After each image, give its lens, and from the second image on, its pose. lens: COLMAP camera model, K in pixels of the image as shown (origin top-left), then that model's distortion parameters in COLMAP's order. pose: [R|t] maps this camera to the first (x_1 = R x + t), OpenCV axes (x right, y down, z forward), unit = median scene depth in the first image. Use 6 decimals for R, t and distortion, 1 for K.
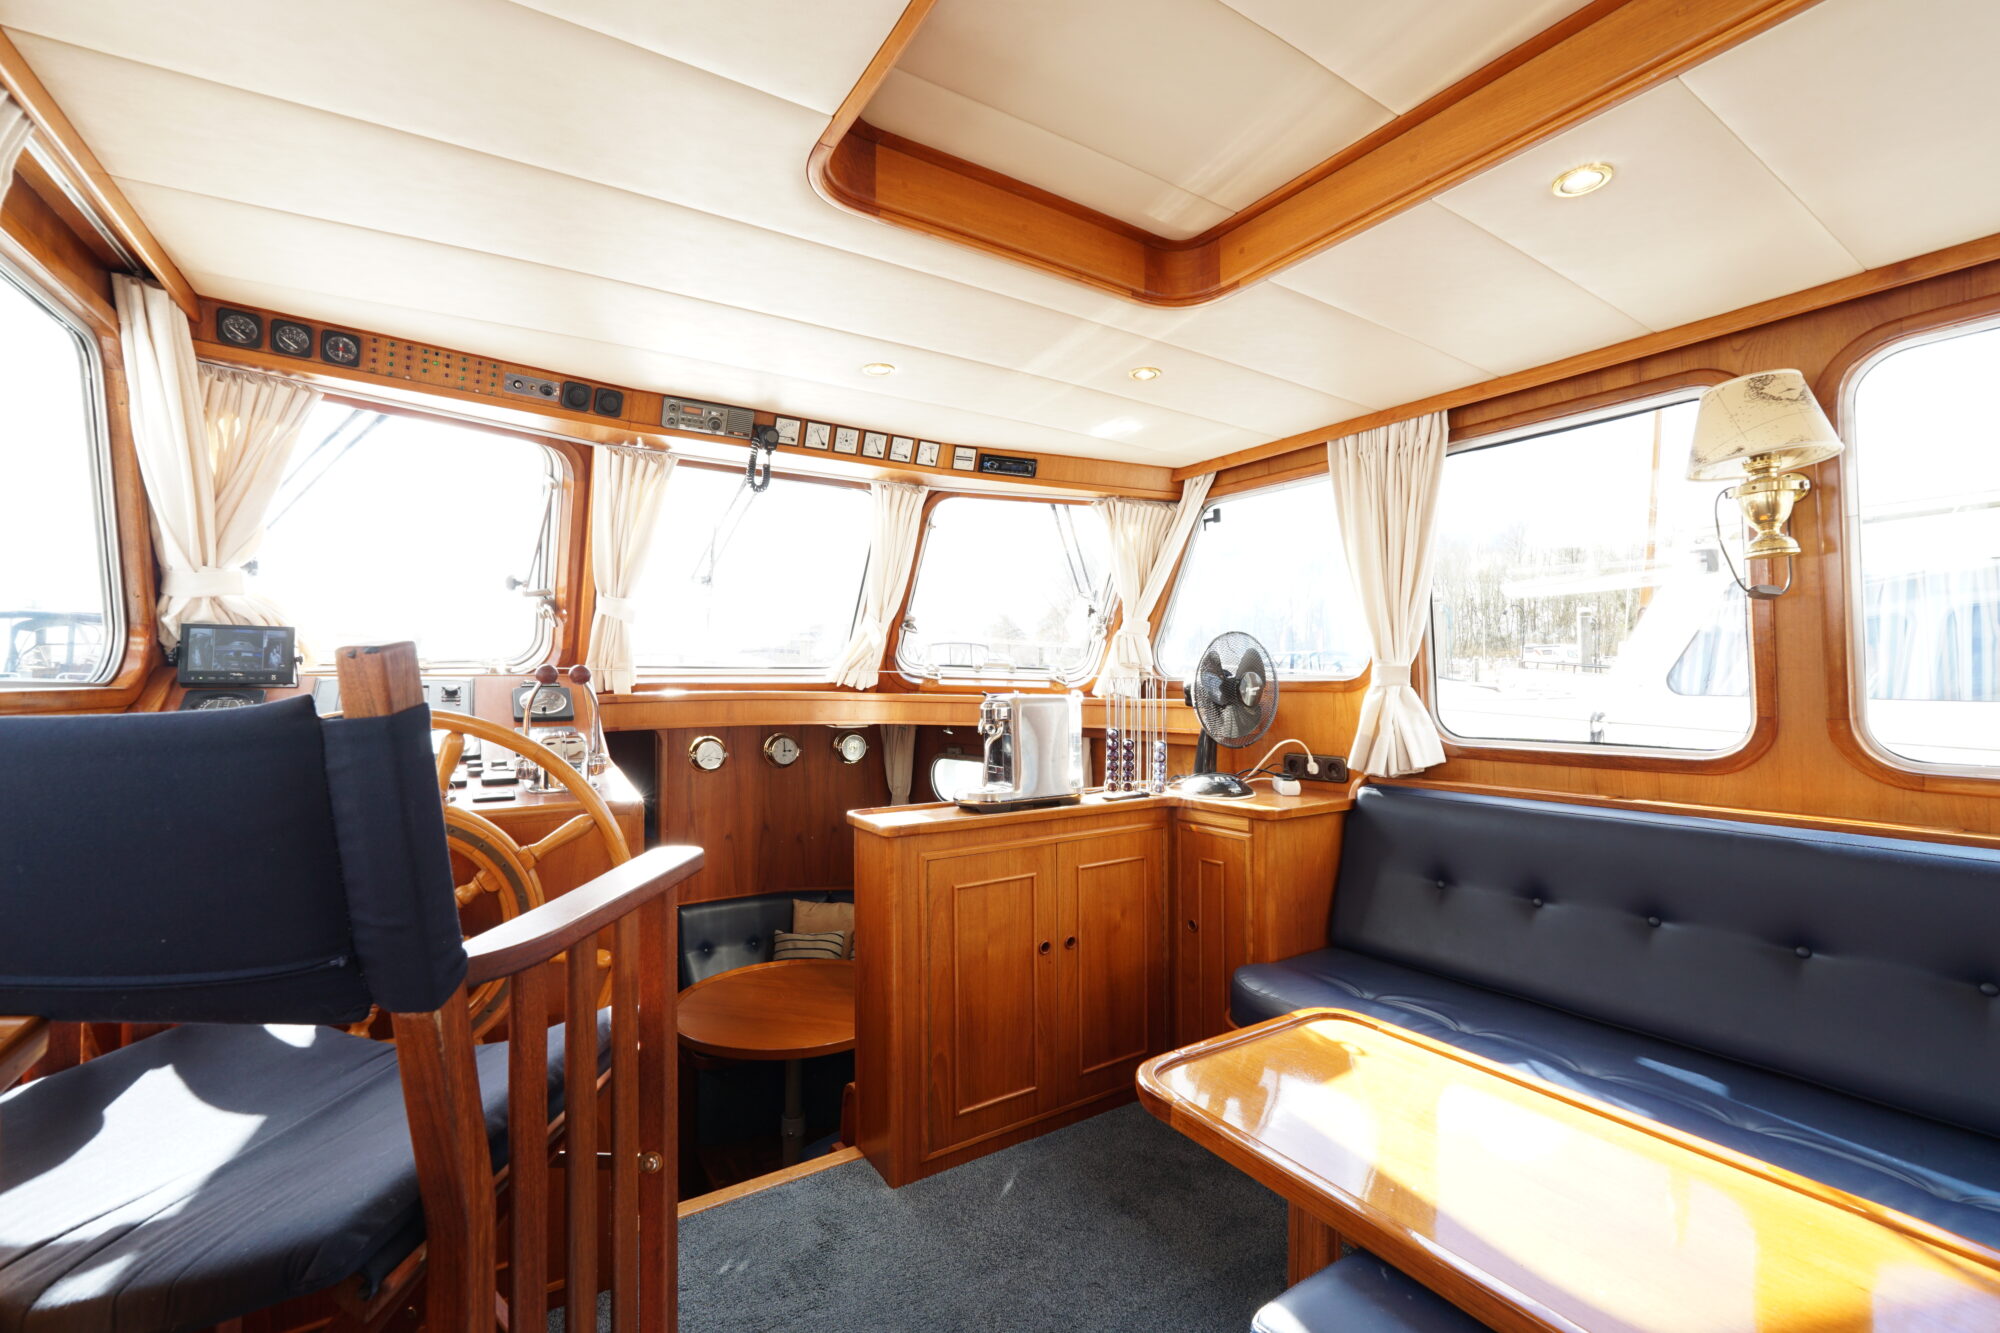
lens RADIAL K [[839.9, 0, 995.5], [0, 839.9, 670.2], [0, 0, 1]] dist [-0.018996, 0.007576]
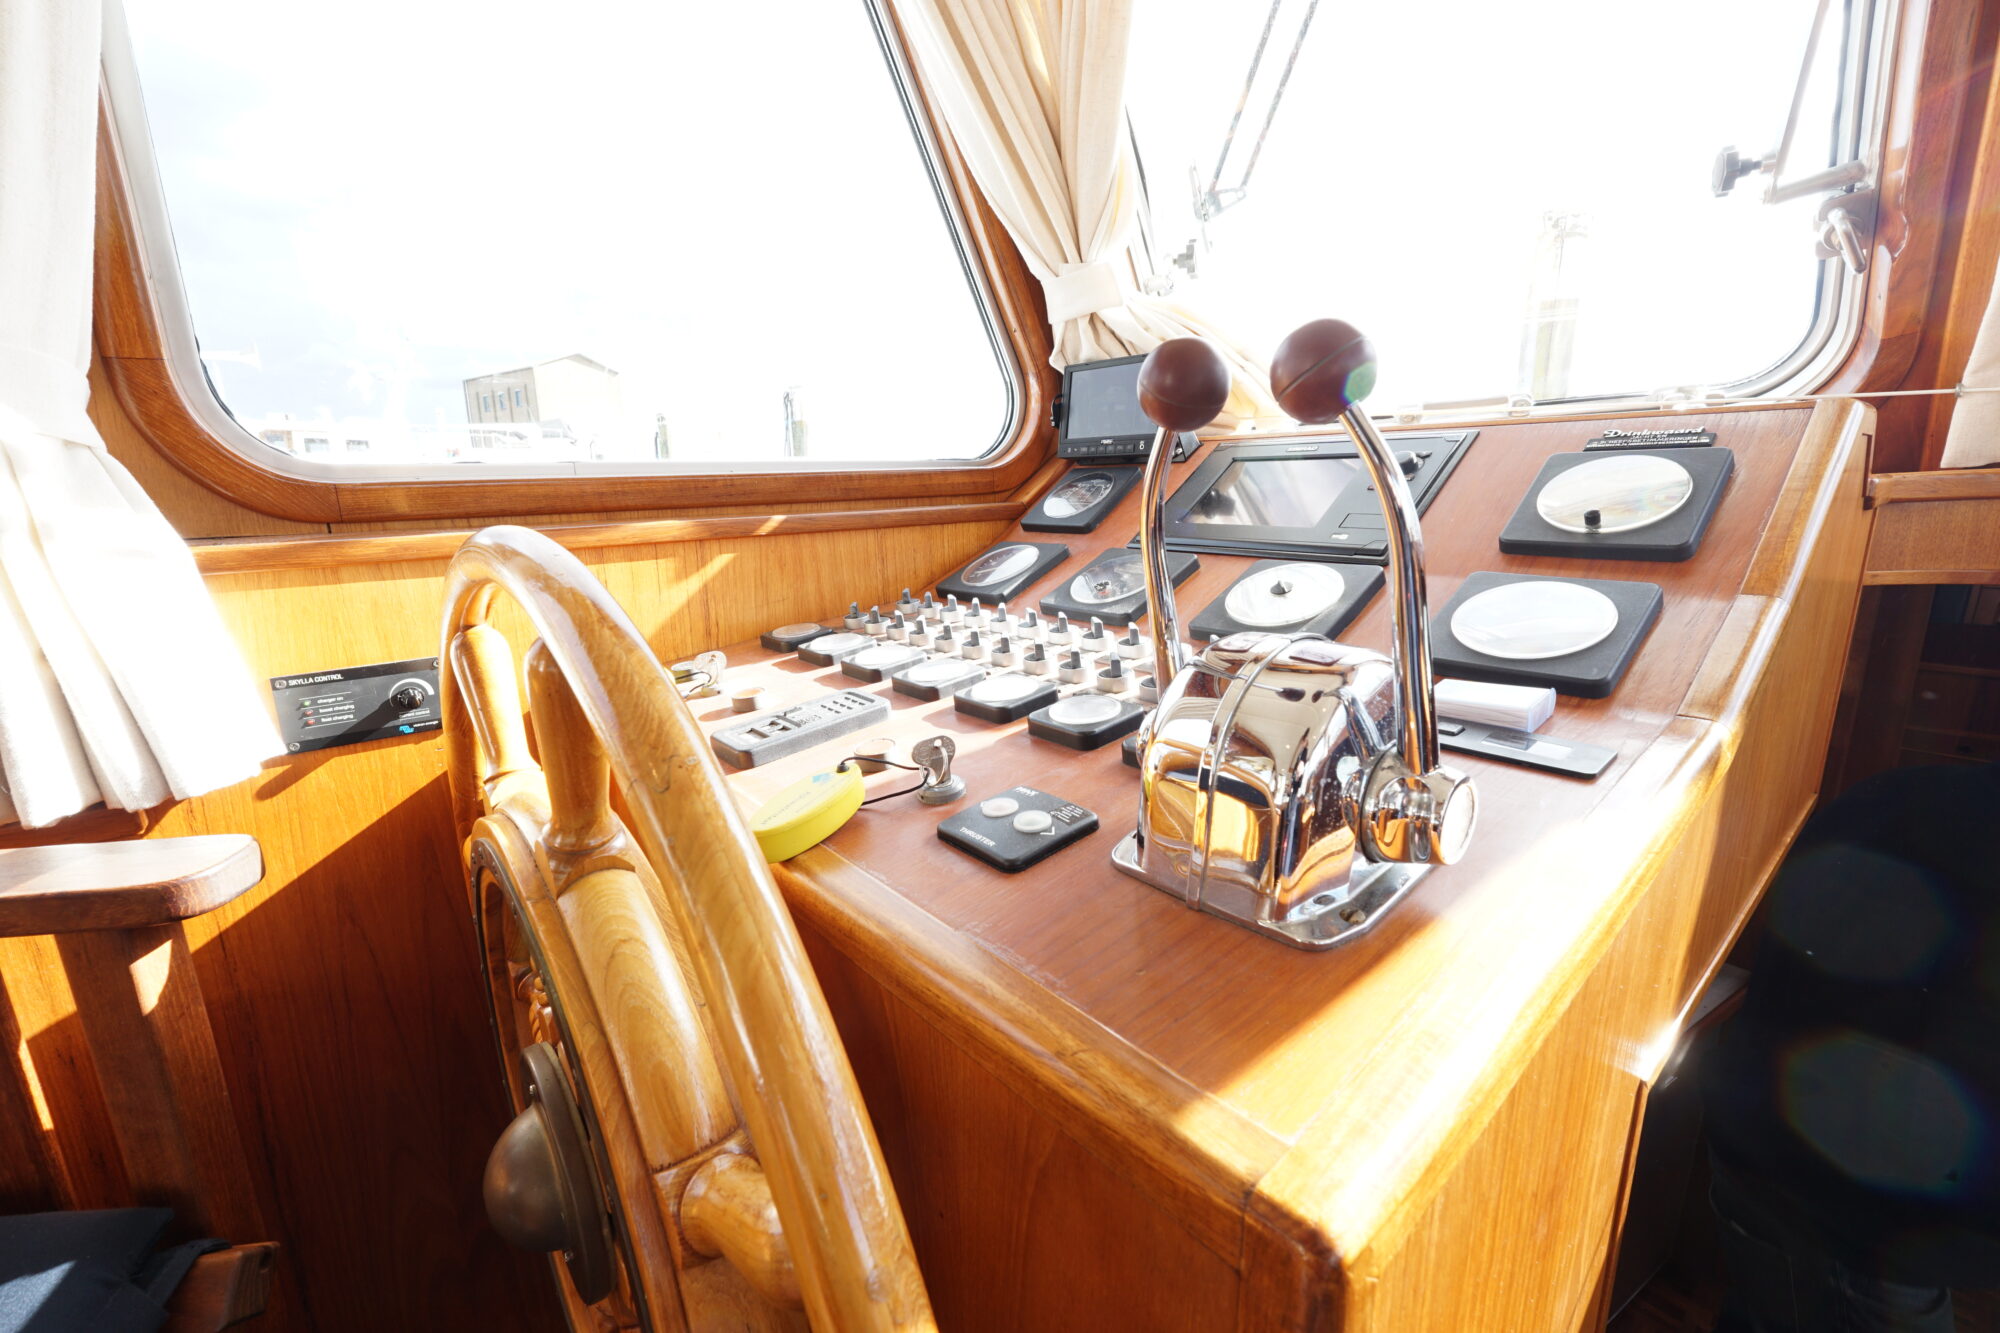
lens RADIAL K [[839.9, 0, 994.9], [0, 839.9, 667.7], [0, 0, 1]] dist [-0.018996, 0.007576]
pose [[0.130016, 0.220341, -0.966719, -0.221942], [0.038652, 0.973127, 0.227000, 0.018382], [0.990758, -0.066879, 0.118005, 0.653566]]
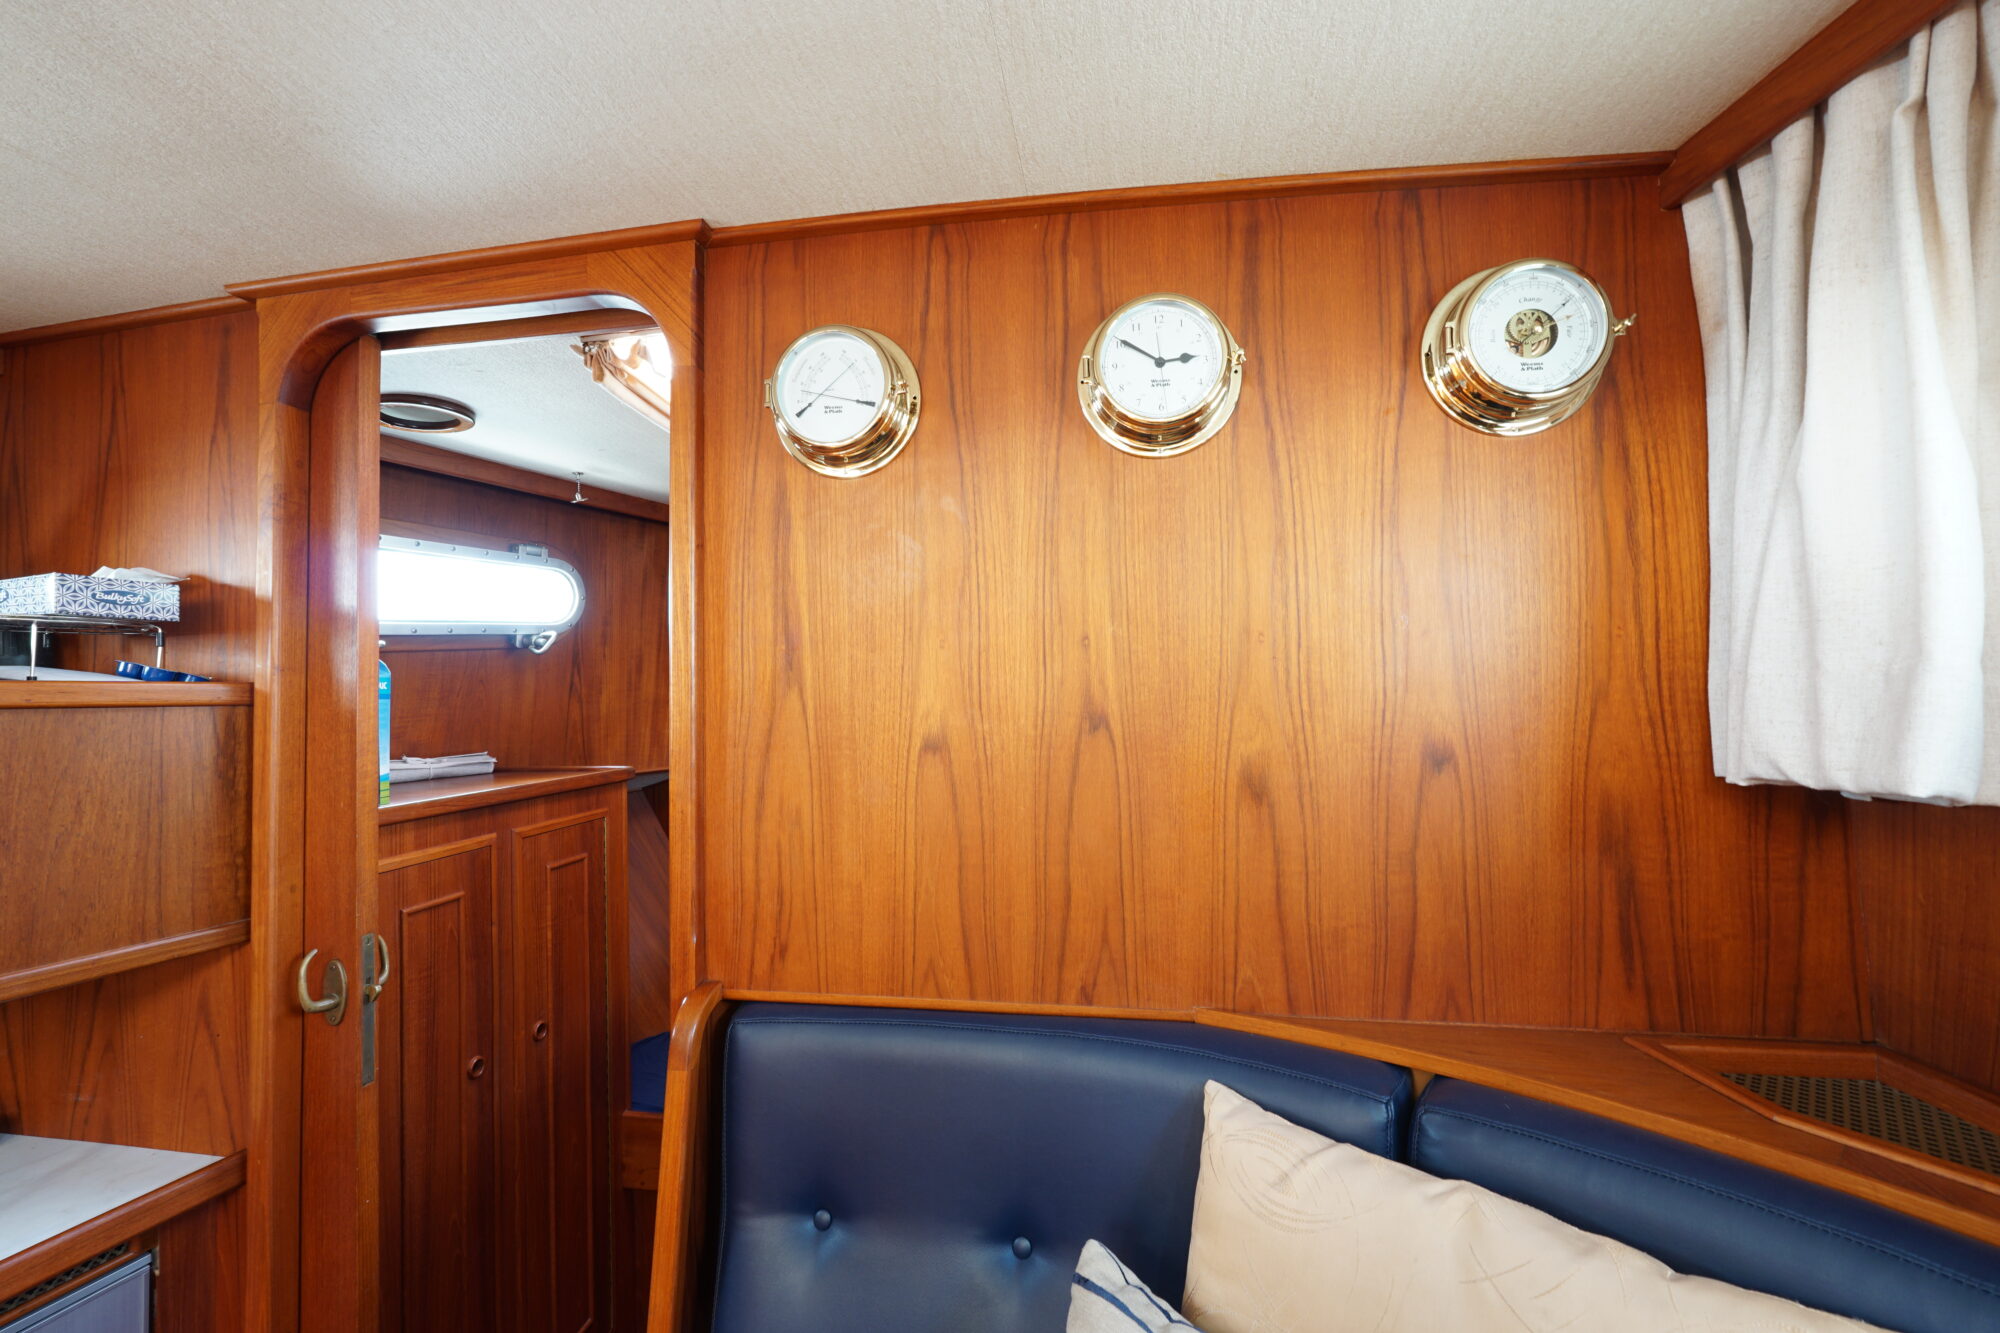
lens RADIAL K [[839.9, 0, 996.1], [0, 839.9, 666.4], [0, 0, 1]] dist [-0.018996, 0.007576]
pose [[0.751264, -0.027200, -0.659442, -0.274197], [0.021749, 0.999628, -0.016453, 0.333278], [0.659644, -0.001982, 0.751576, 1.537992]]
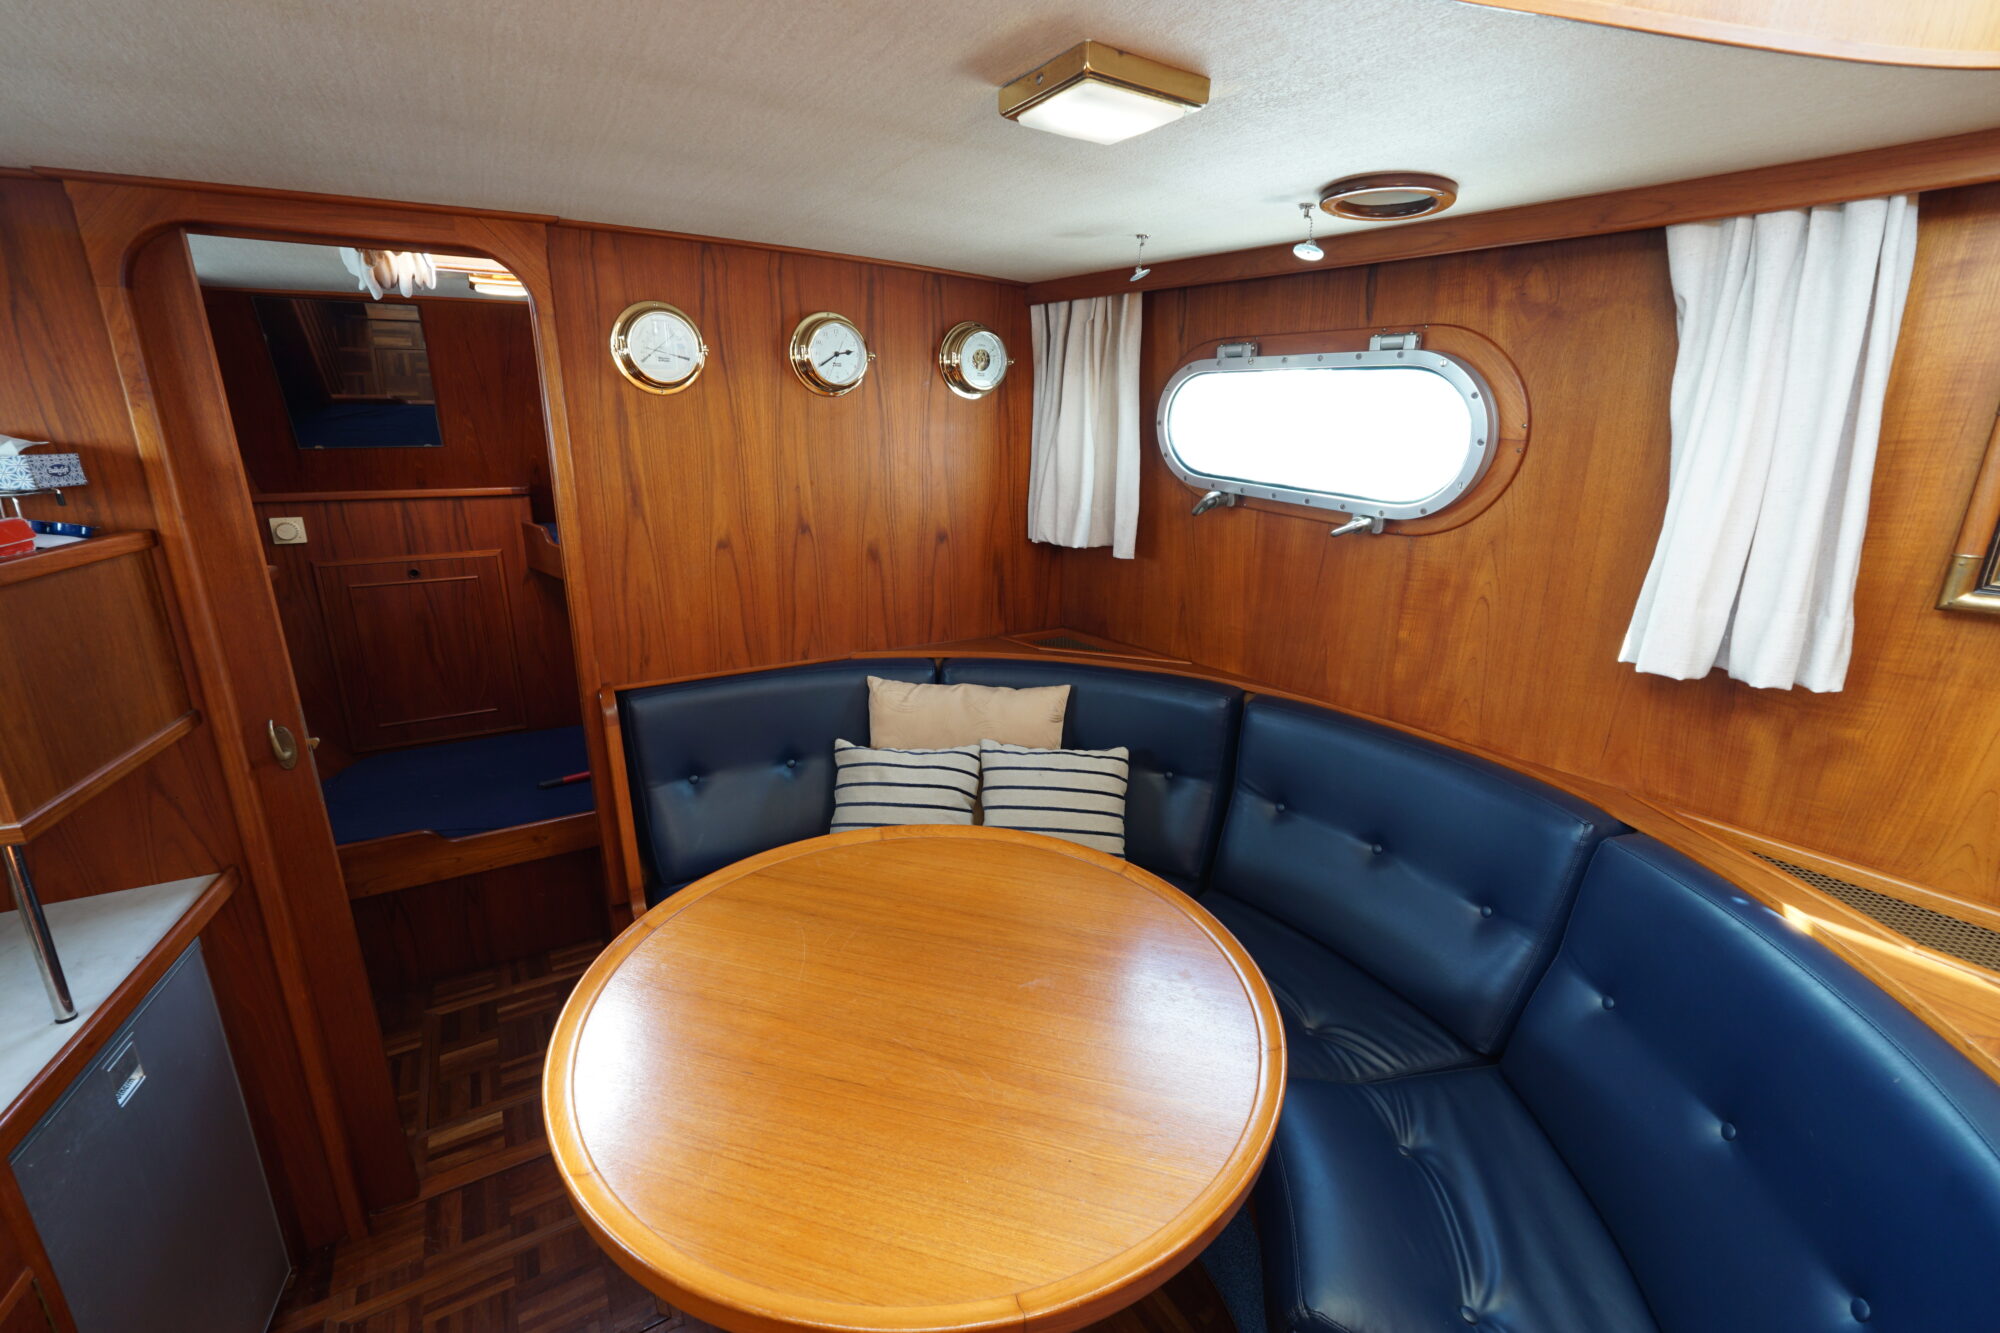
lens RADIAL K [[839.9, 0, 995.8], [0, 839.9, 665.3], [0, 0, 1]] dist [-0.018996, 0.007576]
pose [[0.999635, 0.020875, -0.017129, -0.298016], [-0.014854, 0.954824, 0.296800, 0.228410], [0.022551, -0.296438, 0.954786, 1.011608]]
